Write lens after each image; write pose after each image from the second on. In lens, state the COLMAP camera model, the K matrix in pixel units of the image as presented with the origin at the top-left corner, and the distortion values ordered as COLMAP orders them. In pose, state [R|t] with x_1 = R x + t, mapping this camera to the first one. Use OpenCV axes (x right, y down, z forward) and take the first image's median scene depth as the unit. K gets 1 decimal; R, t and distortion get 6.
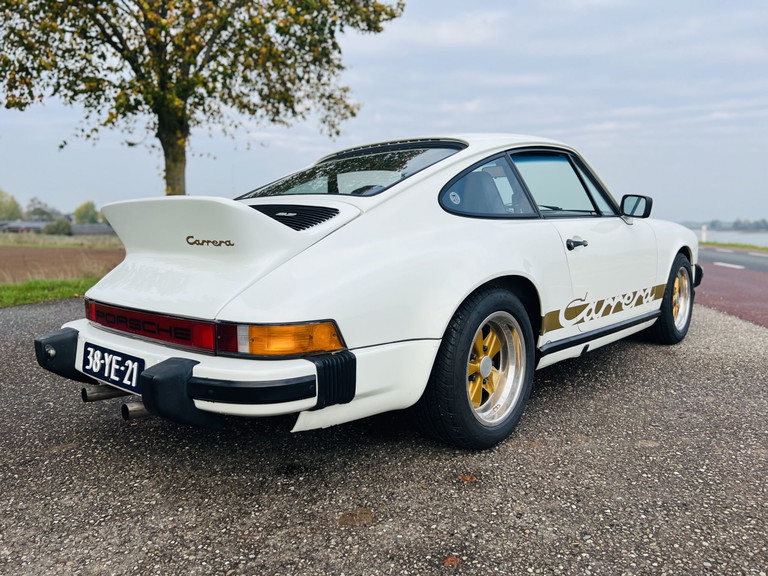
lens RADIAL K [[587.7, 0, 384.0], [0, 587.7, 288.0], [0, 0, 1]] dist [0.054916, -0.068968]
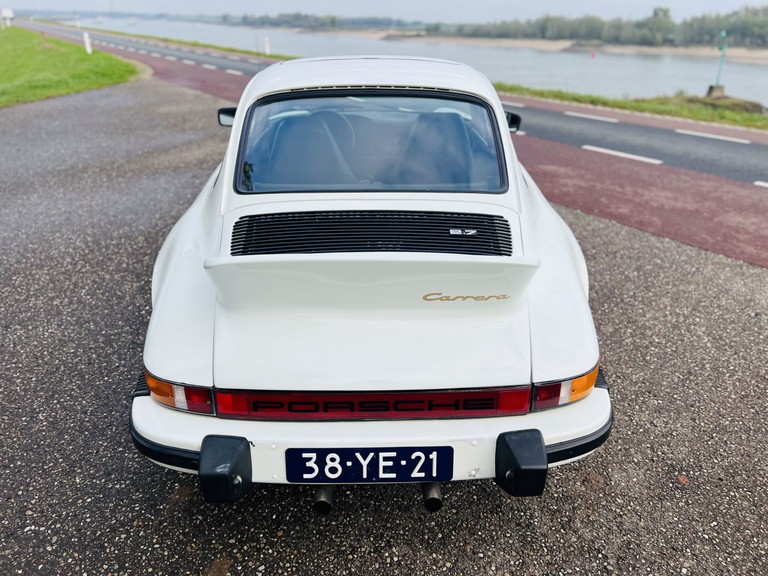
lens RADIAL K [[587.7, 0, 384.0], [0, 587.7, 288.0], [0, 0, 1]] dist [0.054916, -0.068968]
pose [[0.728254, -0.281080, 0.625012, -0.860535], [0.067916, 0.937129, 0.342311, -0.369524], [-0.681934, -0.206841, 0.701557, 0.436877]]
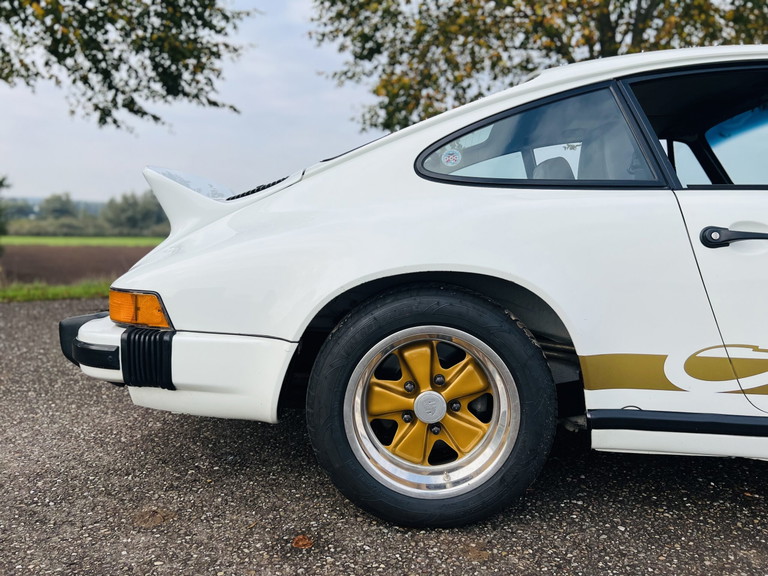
lens RADIAL K [[587.7, 0, 384.0], [0, 587.7, 288.0], [0, 0, 1]] dist [0.054916, -0.068968]
pose [[0.633957, 0.091405, -0.767948, 0.700736], [-0.108280, 0.993701, 0.028887, -0.015139], [0.765751, 0.064840, 0.639861, 0.574726]]
